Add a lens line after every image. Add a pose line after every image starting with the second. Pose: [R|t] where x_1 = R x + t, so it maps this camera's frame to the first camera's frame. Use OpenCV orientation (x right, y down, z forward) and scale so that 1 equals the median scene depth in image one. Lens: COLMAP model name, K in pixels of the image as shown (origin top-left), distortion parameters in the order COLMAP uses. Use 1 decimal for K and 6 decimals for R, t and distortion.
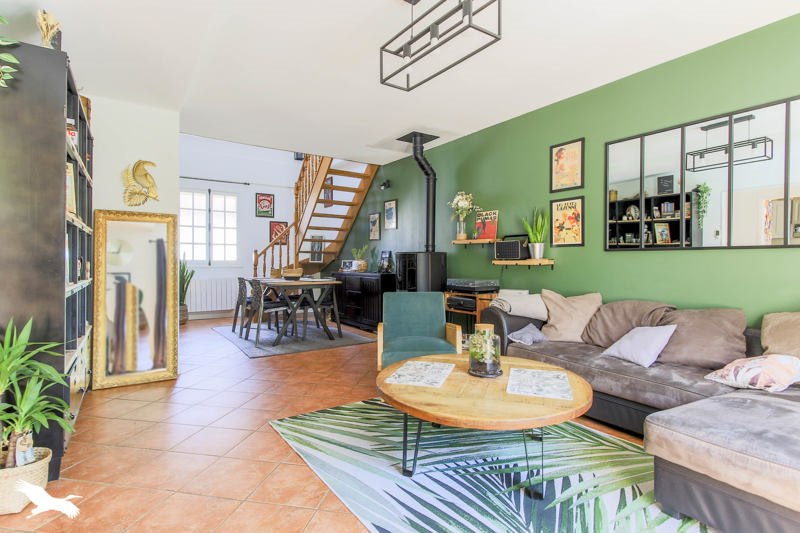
lens RADIAL K [[406.1, 0, 401.4], [0, 406.1, 263.9], [0, 0, 1]] dist [-0.004239, -0.000292]
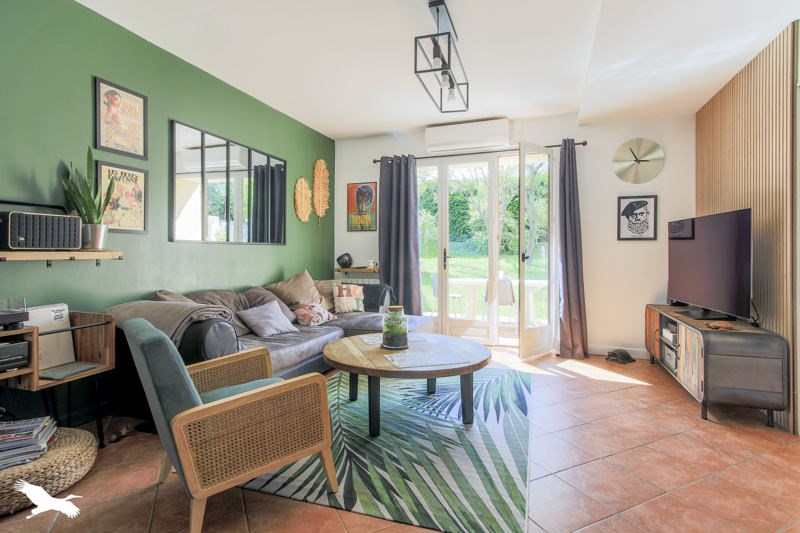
lens RADIAL K [[406.1, 0, 401.4], [0, 406.1, 259.5], [0, 0, 1]] dist [-0.004239, -0.000292]
pose [[-0.593720, -0.015309, 0.804526, -0.615448], [-0.002023, 0.999844, 0.017532, -0.010542], [-0.804669, 0.008782, -0.593659, 1.353860]]
